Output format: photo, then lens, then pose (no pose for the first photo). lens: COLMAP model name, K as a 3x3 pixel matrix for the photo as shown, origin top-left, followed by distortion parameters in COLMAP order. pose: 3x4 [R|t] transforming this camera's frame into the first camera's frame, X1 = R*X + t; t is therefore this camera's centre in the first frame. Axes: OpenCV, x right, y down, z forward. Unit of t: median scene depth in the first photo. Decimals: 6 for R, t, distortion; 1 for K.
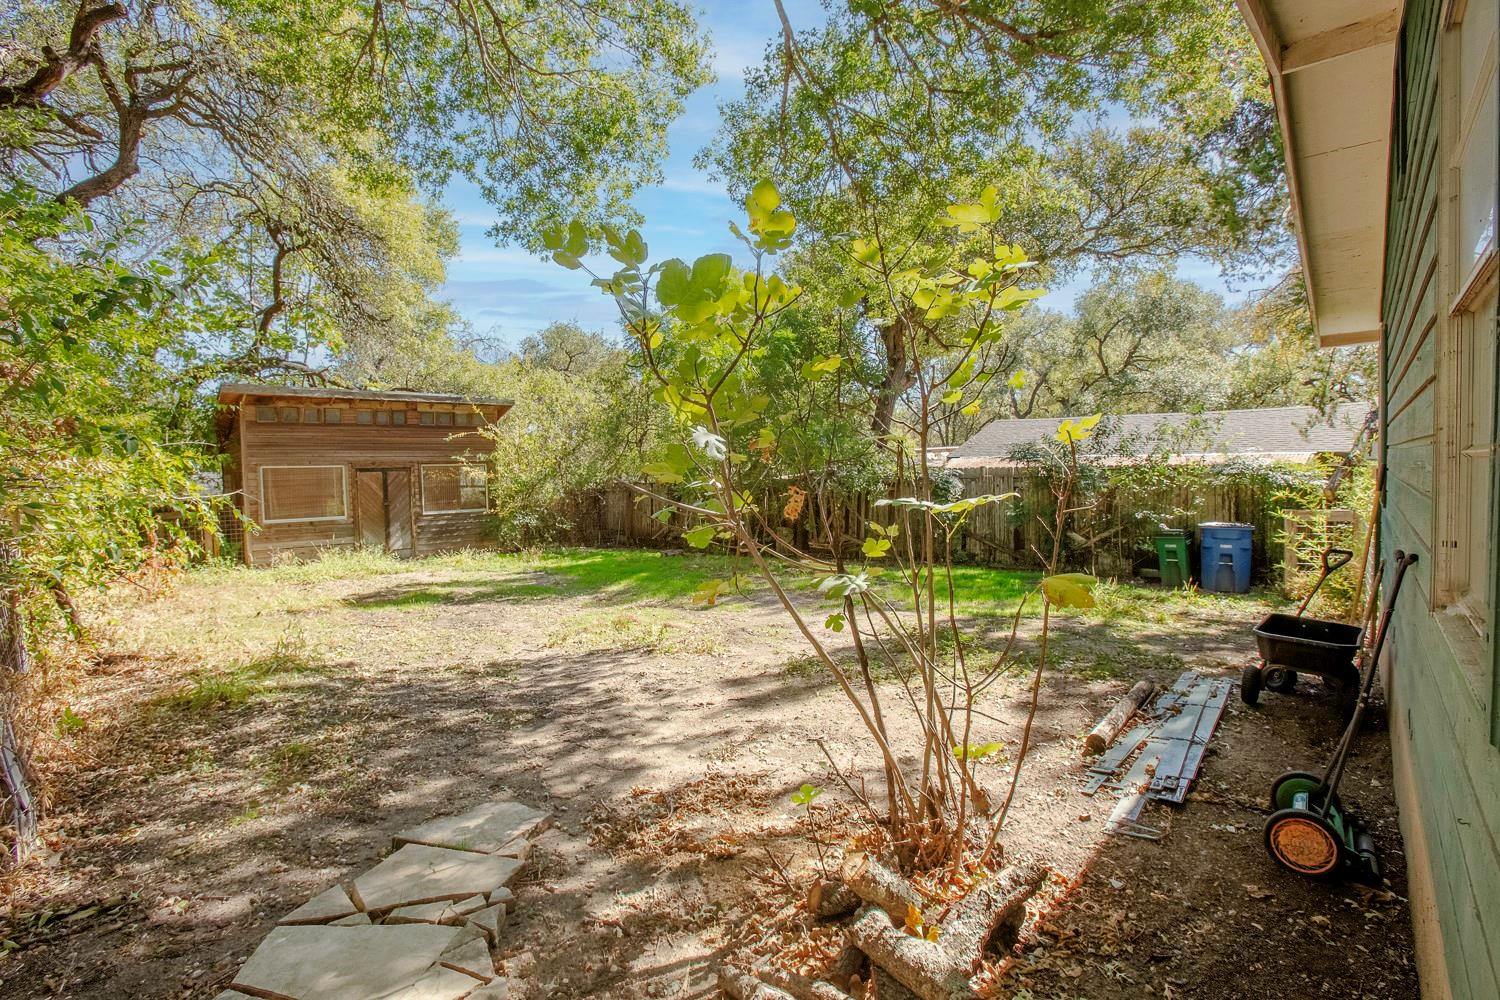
lens RADIAL K [[685.1, 0, 741.1], [0, 685.1, 497.1], [0, 0, 1]] dist [-0.009054, 0.006520]
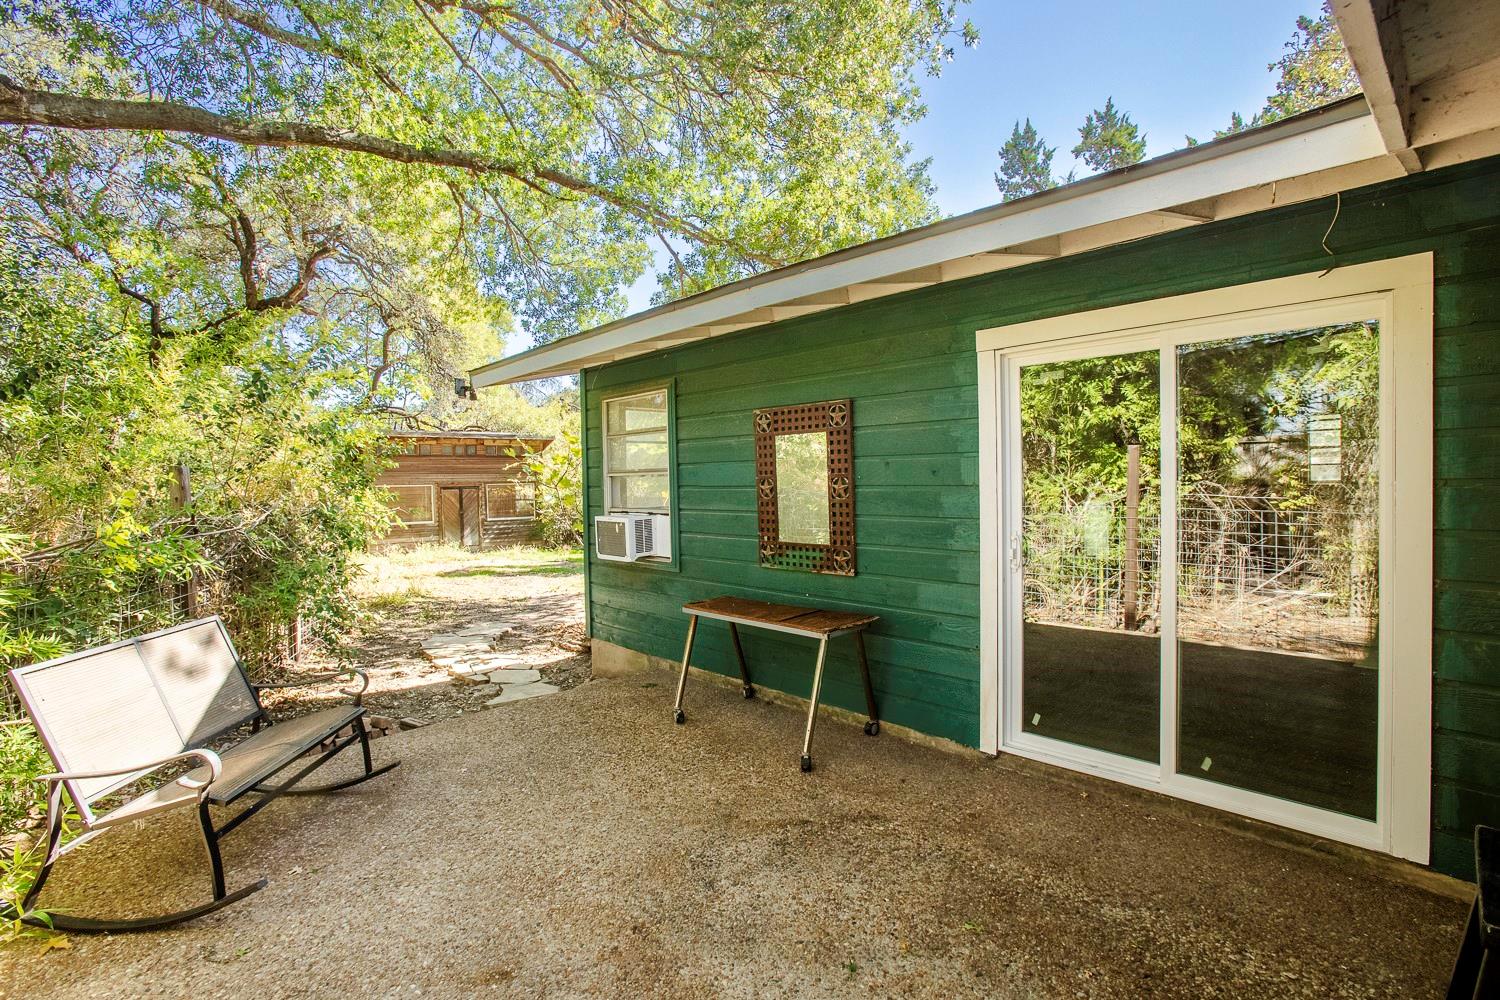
lens RADIAL K [[685.1, 0, 756.7], [0, 685.1, 503.1], [0, 0, 1]] dist [-0.009054, 0.006520]
pose [[0.997732, 0.006634, -0.066990, 0.170847], [-0.007267, 0.999931, -0.009204, -0.000798], [0.066925, 0.009670, 0.997711, -0.343431]]
